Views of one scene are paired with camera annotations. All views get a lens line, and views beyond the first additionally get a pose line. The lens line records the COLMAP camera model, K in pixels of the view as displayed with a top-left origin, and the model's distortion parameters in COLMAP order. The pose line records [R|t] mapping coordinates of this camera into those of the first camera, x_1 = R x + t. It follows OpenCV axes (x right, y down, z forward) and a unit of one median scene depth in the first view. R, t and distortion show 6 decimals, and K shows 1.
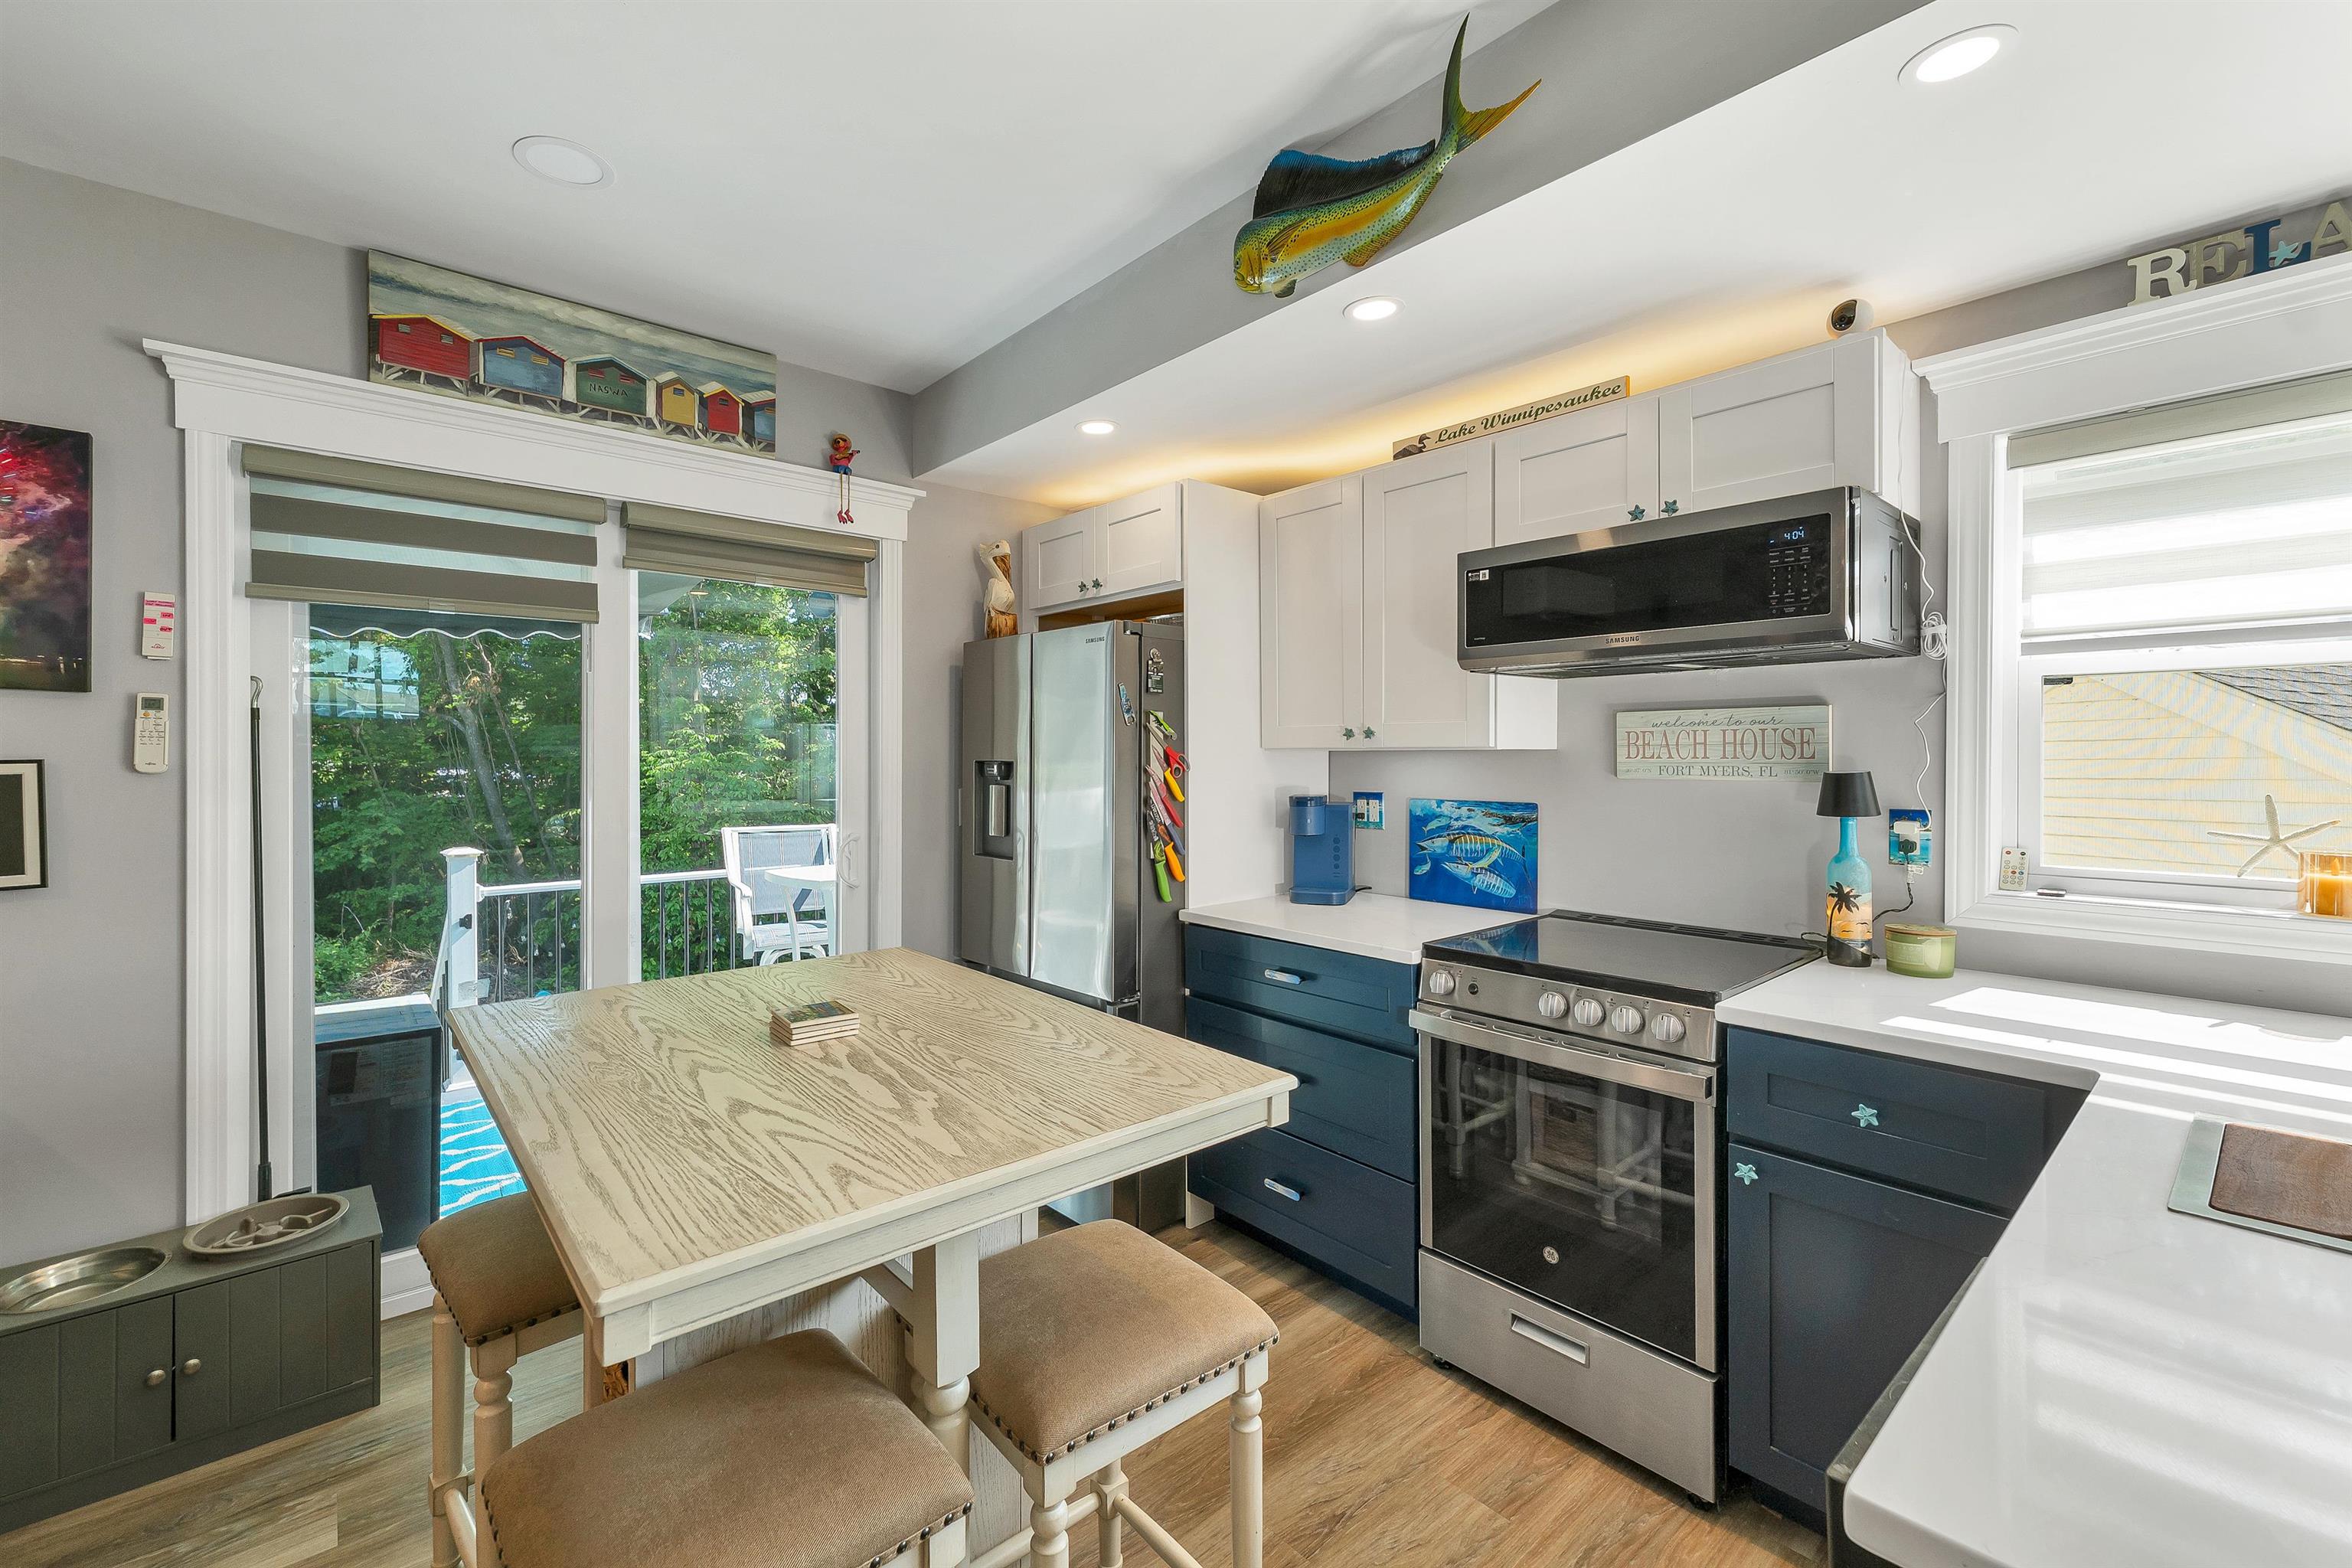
lens RADIAL K [[991.8, 0, 1147.7], [0, 991.8, 767.2], [0, 0, 1]] dist [0.000164, -0.000017]
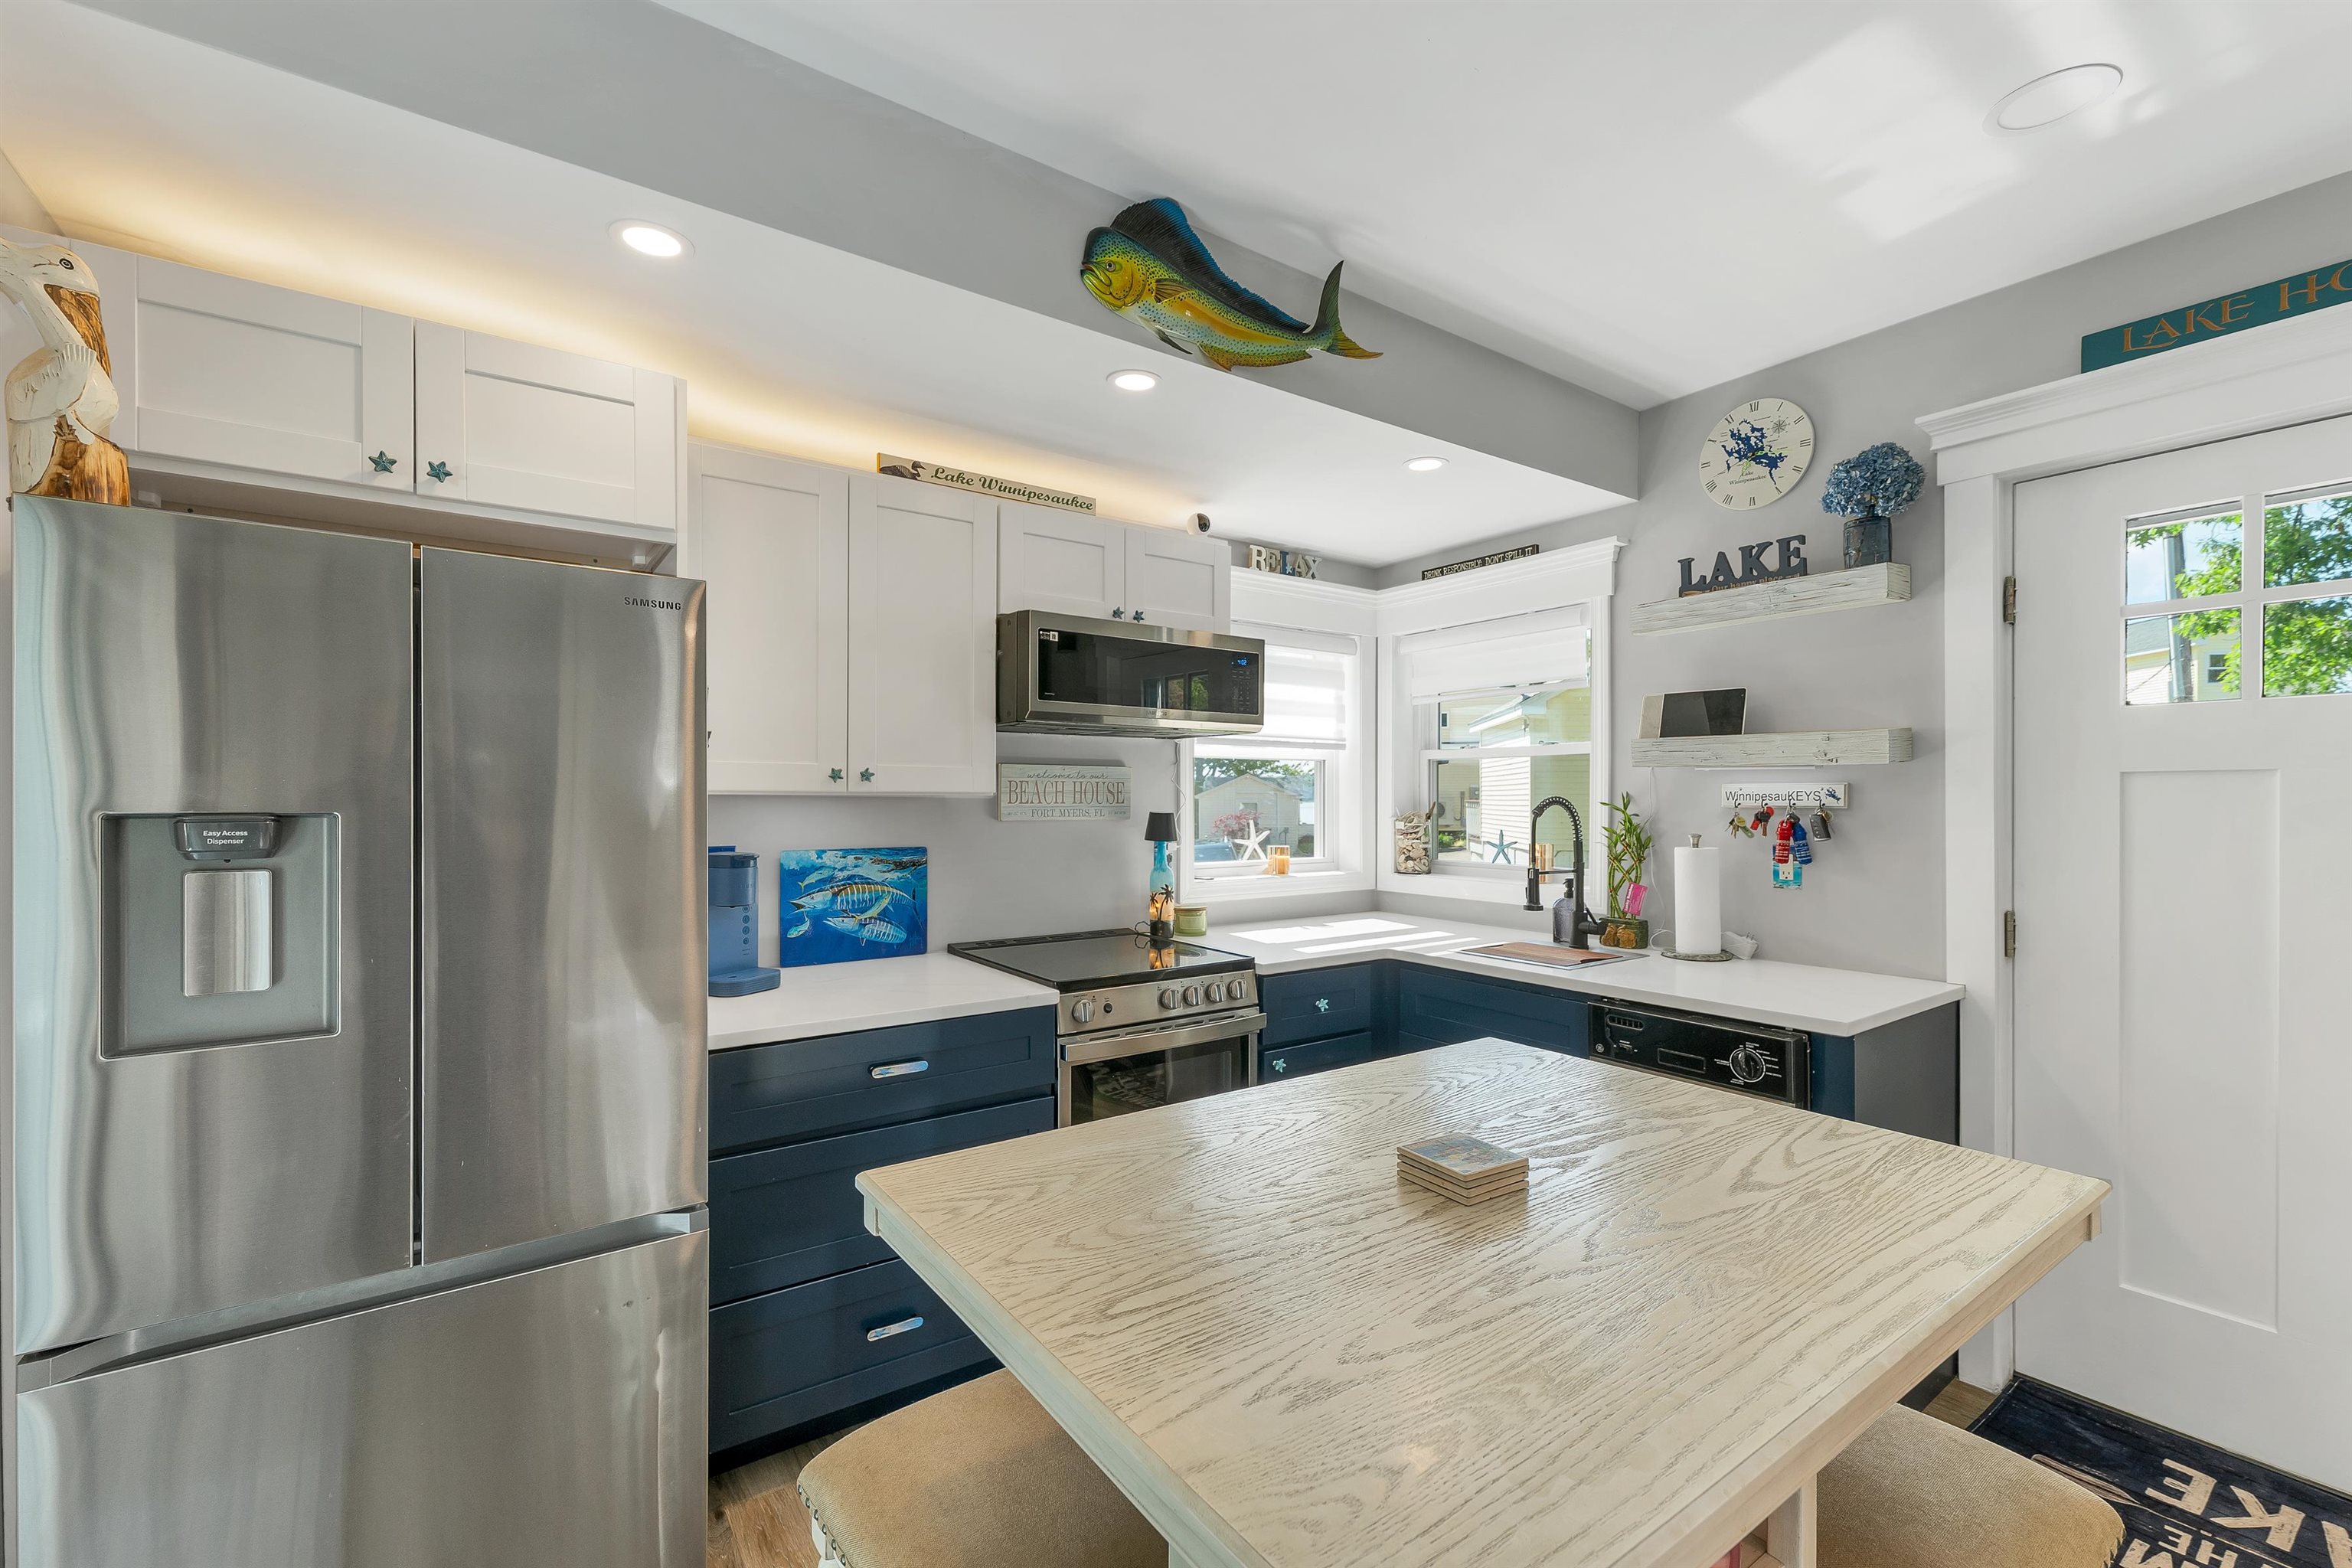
lens RADIAL K [[985.1, 0, 1172.3], [0, 985.1, 805.9], [0, 0, 1]] dist [0.001731, -0.000171]
pose [[0.086661, -0.004679, 0.996227, -0.769510], [0.008725, 0.999954, 0.003937, -0.010264], [-0.996200, 0.008351, 0.086698, 0.816720]]
